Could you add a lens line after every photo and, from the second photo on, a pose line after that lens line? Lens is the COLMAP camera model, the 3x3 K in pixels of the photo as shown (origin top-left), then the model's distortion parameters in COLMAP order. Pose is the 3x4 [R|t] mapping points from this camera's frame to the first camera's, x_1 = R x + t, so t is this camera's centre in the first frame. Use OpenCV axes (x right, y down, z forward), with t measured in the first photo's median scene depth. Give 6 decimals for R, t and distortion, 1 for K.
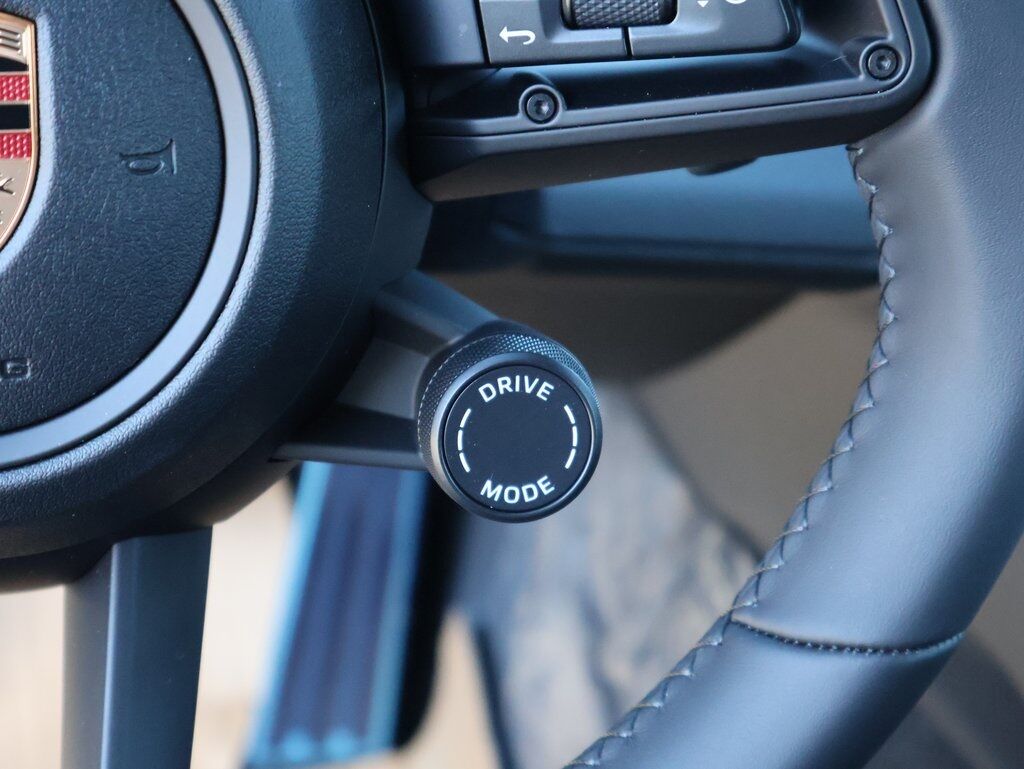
lens RADIAL K [[1869.7, 0, 512.0], [0, 1869.7, 384.5], [0, 0, 1]] dist [0.002203, 0.032580]
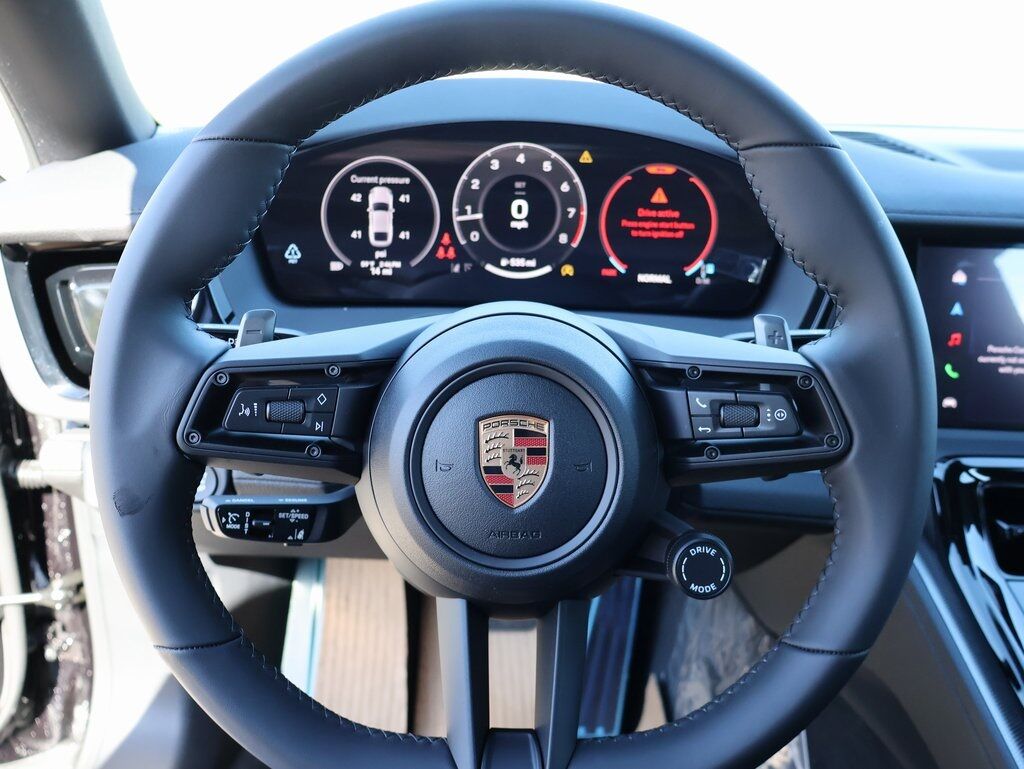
lens RADIAL K [[939.4, 0, 512.0], [0, 939.4, 384.5], [0, 0, 1]] dist [-0.012517, -0.007530]
pose [[0.989943, 0.015155, -0.140650, -0.088700], [-0.047694, 0.971790, -0.230973, 0.099599], [0.133182, 0.235358, 0.962740, -0.476370]]
